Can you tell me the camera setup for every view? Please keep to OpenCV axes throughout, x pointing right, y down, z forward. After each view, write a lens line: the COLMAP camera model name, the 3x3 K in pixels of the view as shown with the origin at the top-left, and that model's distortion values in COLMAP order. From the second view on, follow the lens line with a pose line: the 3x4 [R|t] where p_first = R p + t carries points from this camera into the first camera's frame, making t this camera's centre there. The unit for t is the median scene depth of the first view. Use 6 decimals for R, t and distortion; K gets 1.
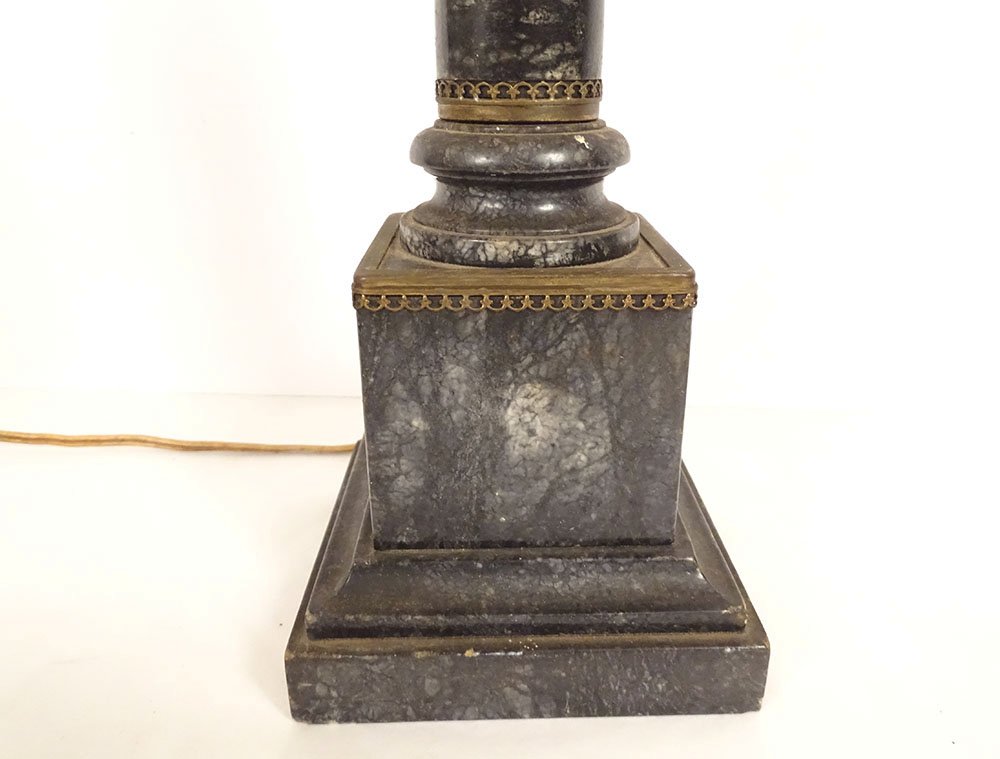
lens RADIAL K [[825.9, 0, 500.0], [0, 825.9, 379.5], [0, 0, 1]] dist [-0.003171, -0.000427]
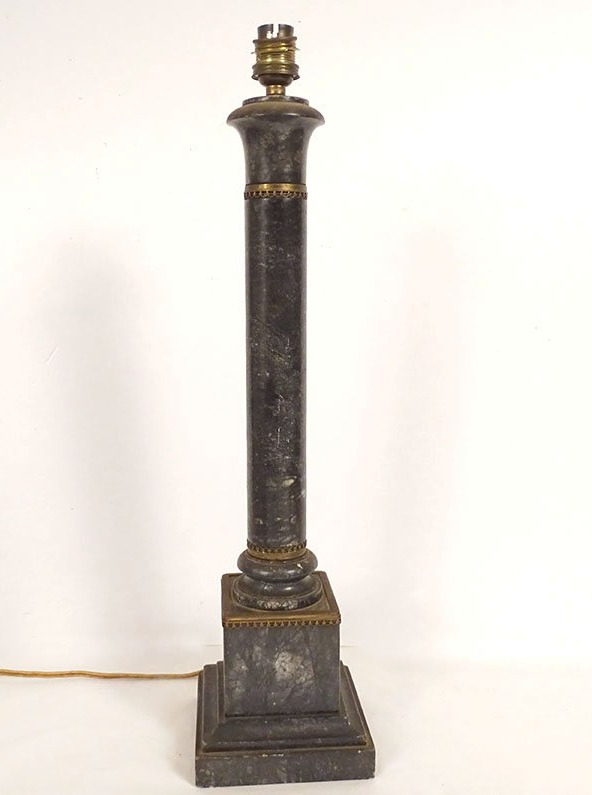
lens RADIAL K [[851.6, 0, 269.7], [0, 851.6, 396.4], [0, 0, 1]] dist [-0.017022, -0.010107]
pose [[0.998811, -0.011829, 0.047284, -0.134643], [0.021781, 0.976174, -0.215895, -0.214895], [-0.043603, 0.216668, 0.975271, -1.956717]]
